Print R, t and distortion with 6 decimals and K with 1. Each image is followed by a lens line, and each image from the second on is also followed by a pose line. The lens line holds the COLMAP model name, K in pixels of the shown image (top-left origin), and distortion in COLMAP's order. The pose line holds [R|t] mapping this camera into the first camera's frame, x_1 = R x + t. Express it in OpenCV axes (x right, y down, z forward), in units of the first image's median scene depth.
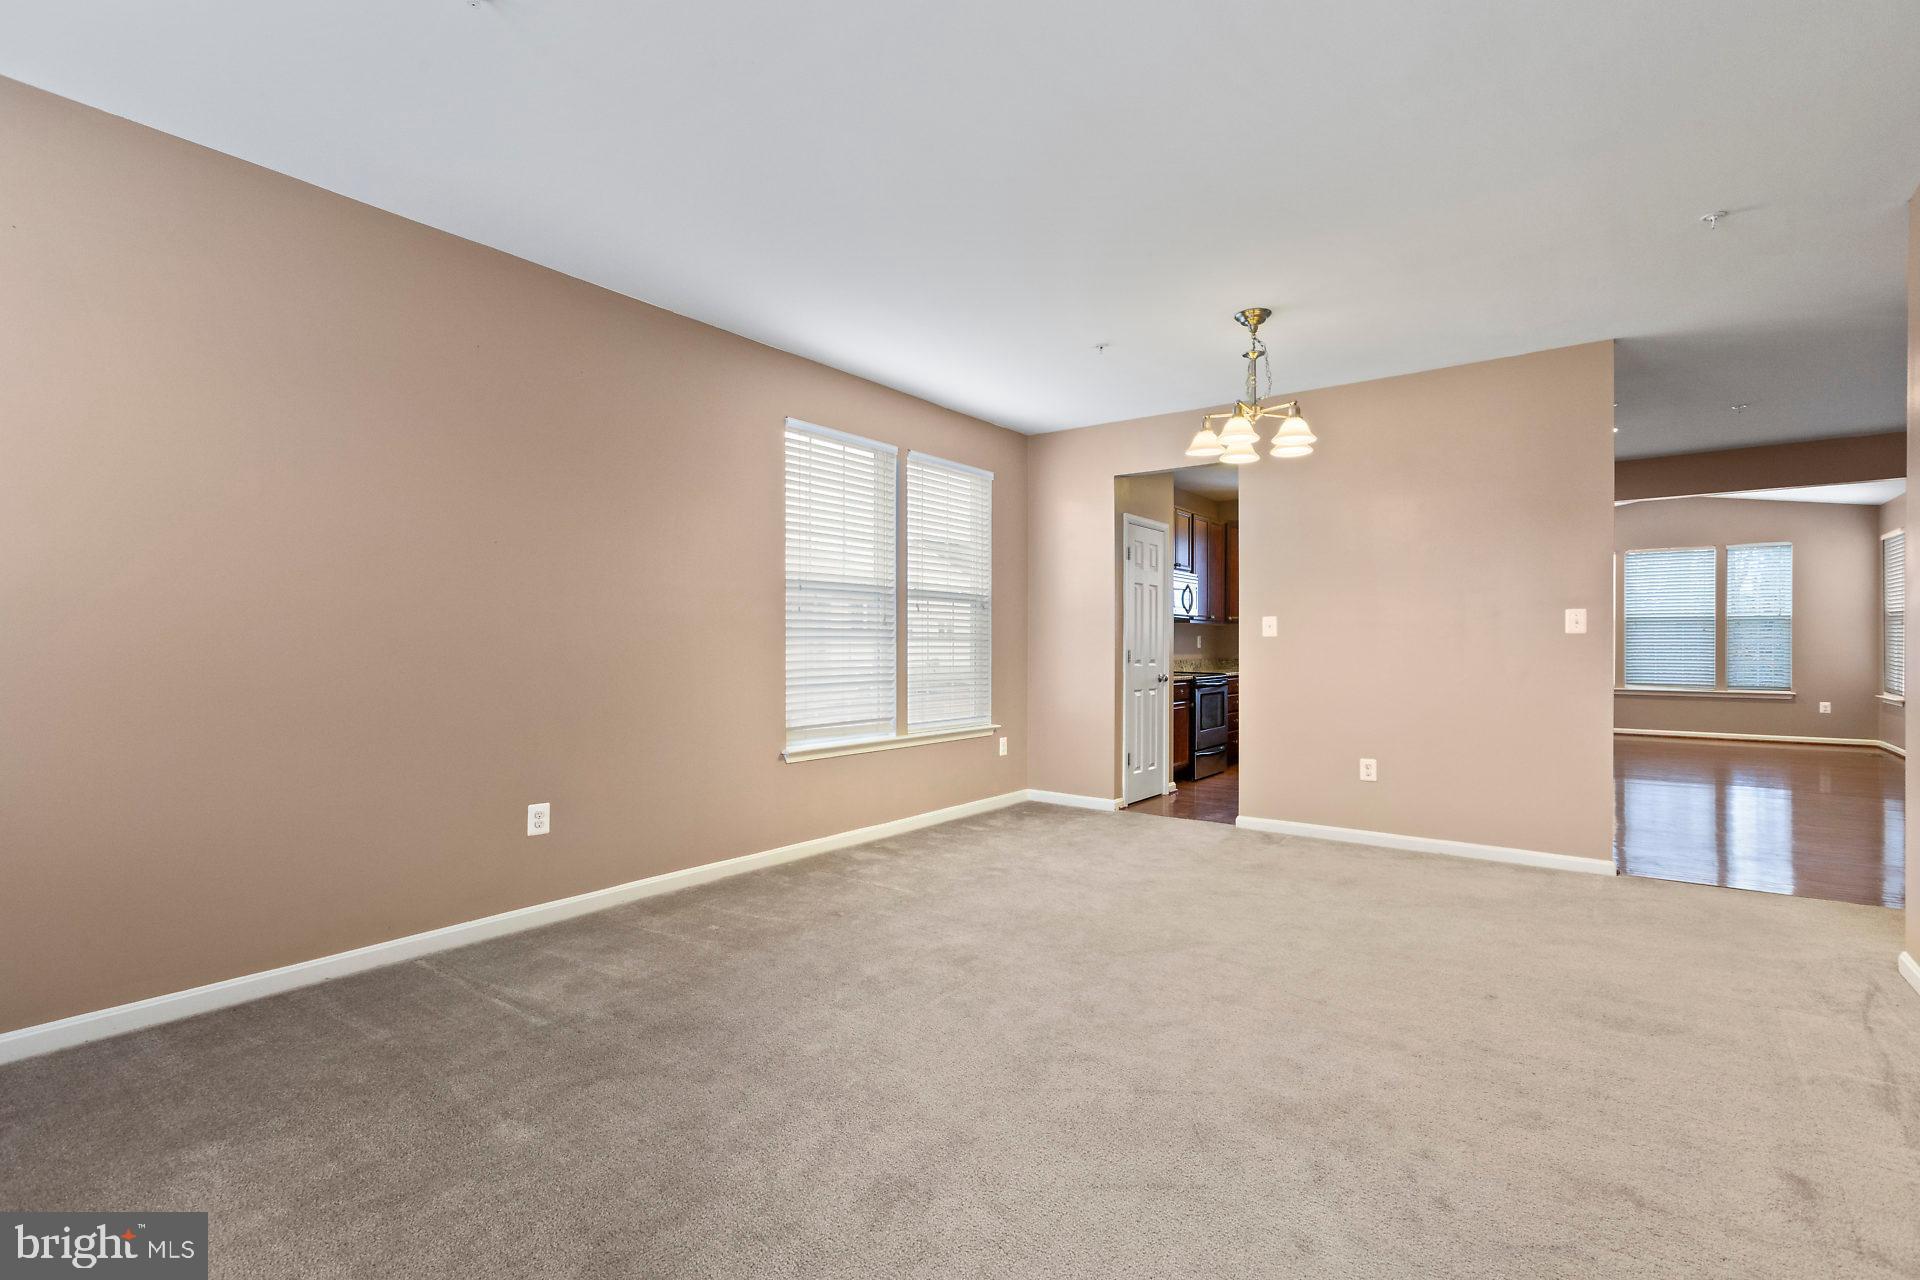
lens RADIAL K [[876.4, 0, 964.5], [0, 876.4, 645.7], [0, 0, 1]] dist [0.001946, -0.000413]
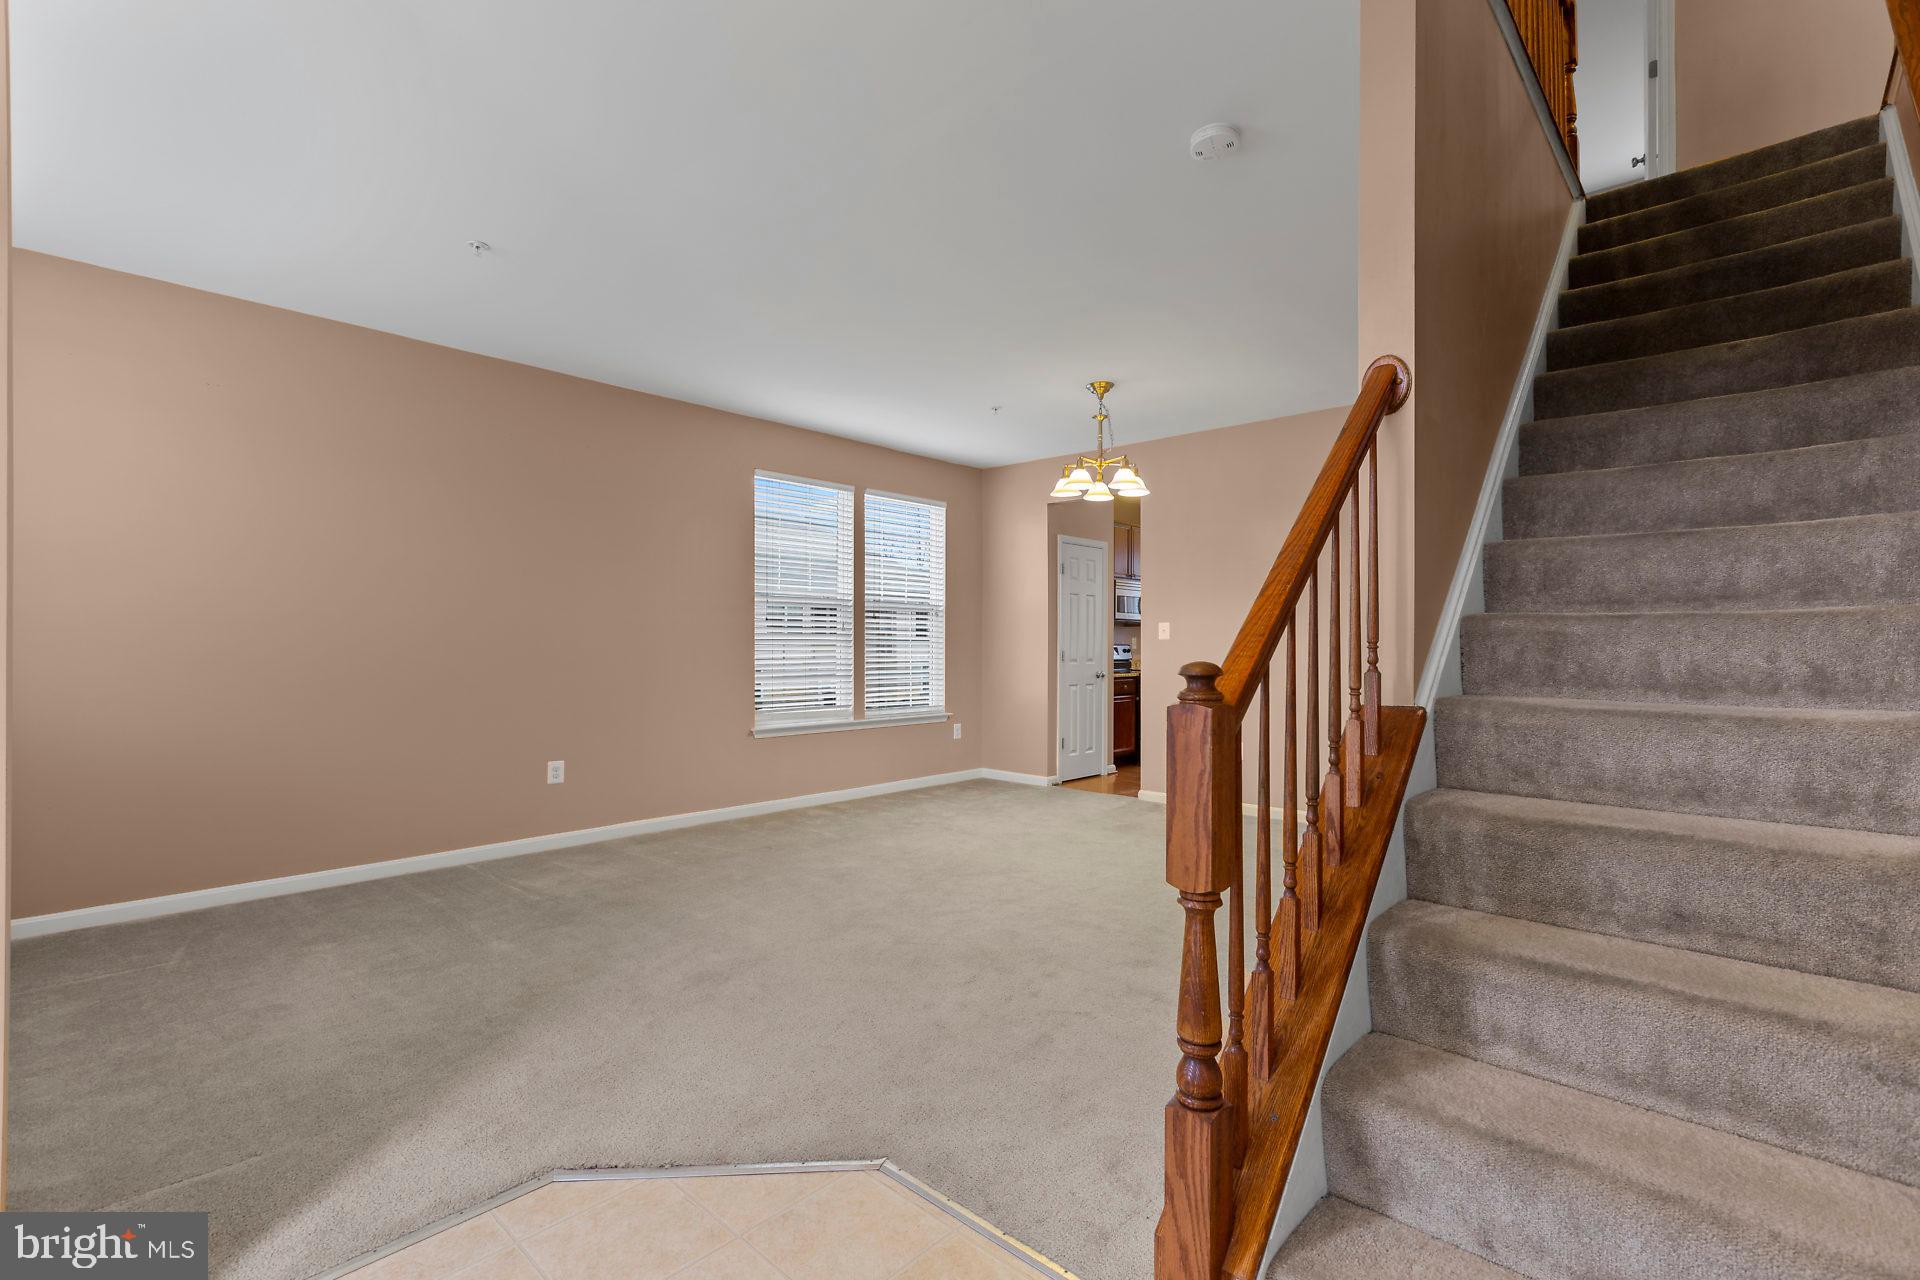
lens RADIAL K [[865.9, 0, 962.8], [0, 865.9, 650.0], [0, 0, 1]] dist [0.001301, 0.000758]
pose [[0.995175, 0.000869, -0.098114, 0.228714], [-0.000509, 0.999993, 0.003696, -0.000396], [0.098117, -0.003628, 0.995168, -0.236133]]
